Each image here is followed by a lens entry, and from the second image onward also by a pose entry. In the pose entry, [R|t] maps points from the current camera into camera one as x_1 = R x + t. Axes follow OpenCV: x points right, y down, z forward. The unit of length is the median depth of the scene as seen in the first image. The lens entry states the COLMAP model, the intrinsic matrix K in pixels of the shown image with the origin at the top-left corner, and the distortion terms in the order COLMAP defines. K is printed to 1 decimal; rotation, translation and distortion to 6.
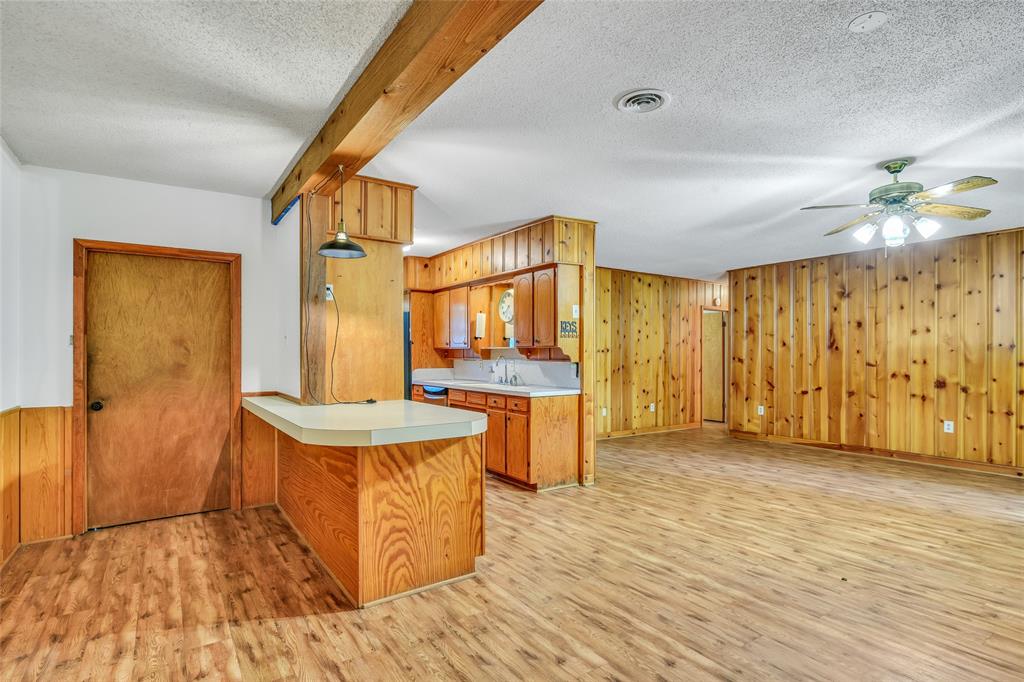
lens RADIAL K [[511.4, 0, 516.6], [0, 511.4, 356.6], [0, 0, 1]] dist [-0.000805, -0.000292]
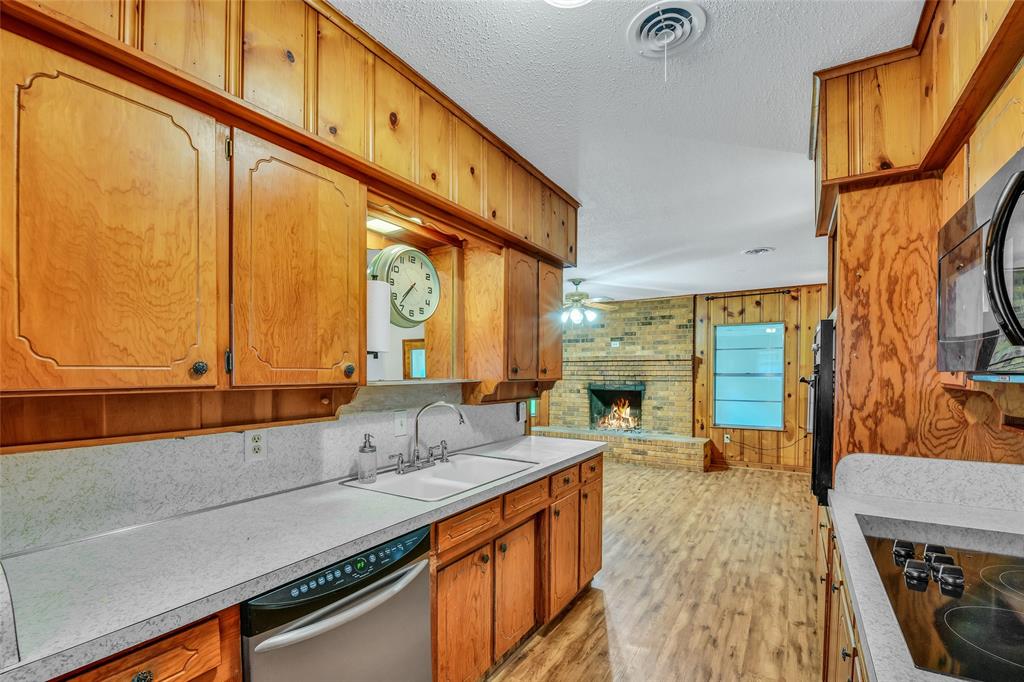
lens RADIAL K [[449.0, 0, 513.1], [0, 449.0, 356.0], [0, 0, 1]] dist [-0.001649, -0.010206]
pose [[-0.395657, 0.031716, 0.917850, -0.672868], [0.006317, 0.999474, -0.031814, -0.046264], [-0.918377, -0.006789, -0.395649, 1.765841]]
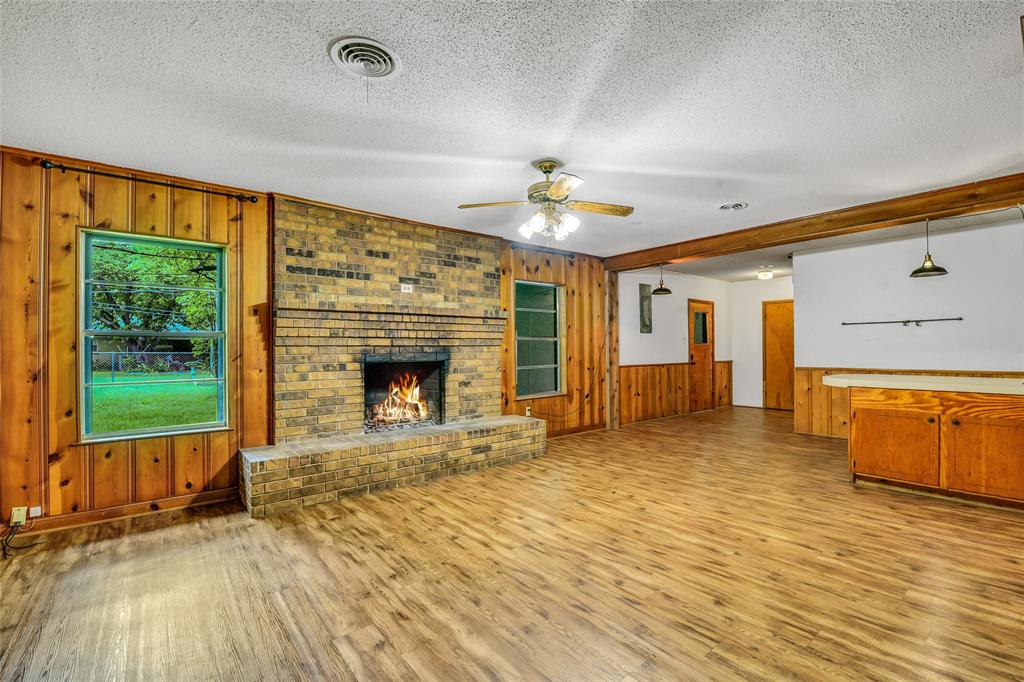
lens RADIAL K [[442.7, 0, 512.0], [0, 442.7, 341.0], [0, 0, 1]] dist [-0.021630, 0.000003]
pose [[-0.996966, 0.007686, -0.077456, 0.836458], [0.008654, 0.999889, -0.012168, 0.006240], [0.077354, -0.012802, -0.996922, 1.803905]]
